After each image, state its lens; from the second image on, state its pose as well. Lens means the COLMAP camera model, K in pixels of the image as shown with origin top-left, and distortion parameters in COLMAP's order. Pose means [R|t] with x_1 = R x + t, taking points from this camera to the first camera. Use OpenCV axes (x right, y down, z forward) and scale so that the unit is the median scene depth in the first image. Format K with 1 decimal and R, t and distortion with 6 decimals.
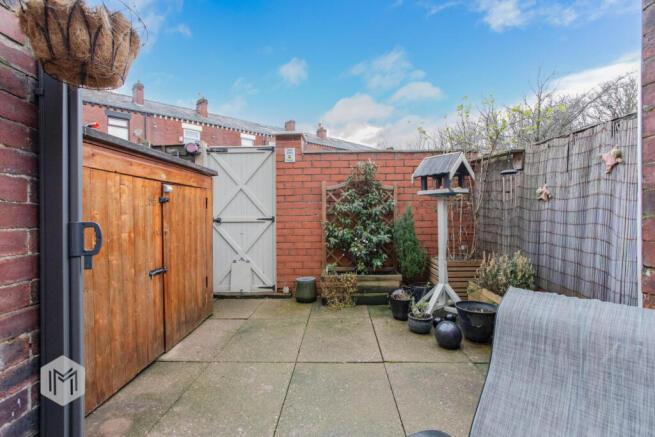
lens RADIAL K [[327.2, 0, 326.0], [0, 327.2, 224.8], [0, 0, 1]] dist [-0.048562, 0.000681]
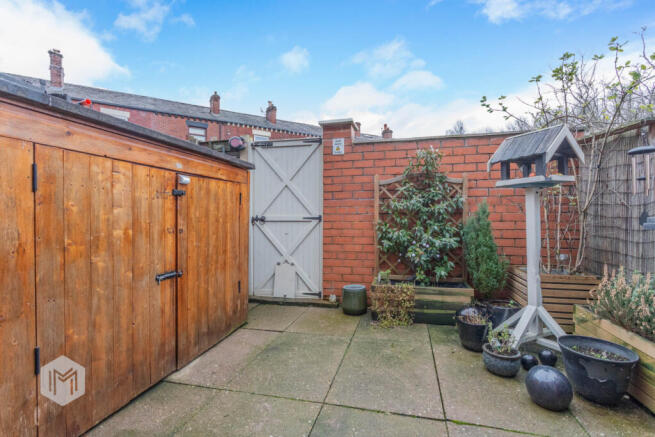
lens RADIAL K [[317.1, 0, 323.3], [0, 317.1, 219.1], [0, 0, 1]] dist [0.002849, 0.000541]
pose [[0.976364, 0.005997, -0.216047, 0.040463], [-0.011308, 0.999663, -0.023355, 0.006245], [0.215835, 0.025246, 0.976104, 0.162087]]
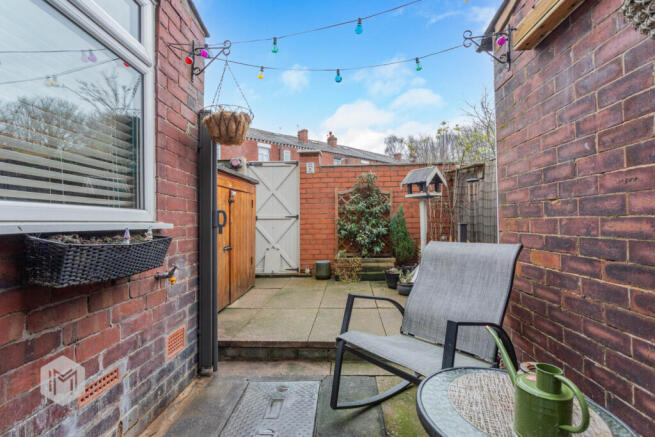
lens RADIAL K [[321.4, 0, 327.5], [0, 321.4, 218.5], [0, 0, 1]] dist [-0.000367, 0.000176]
pose [[0.999621, -0.001902, -0.027469, -0.007407], [0.001035, 0.999502, -0.031554, 0.033707], [0.027516, 0.031513, 0.999125, -0.309462]]
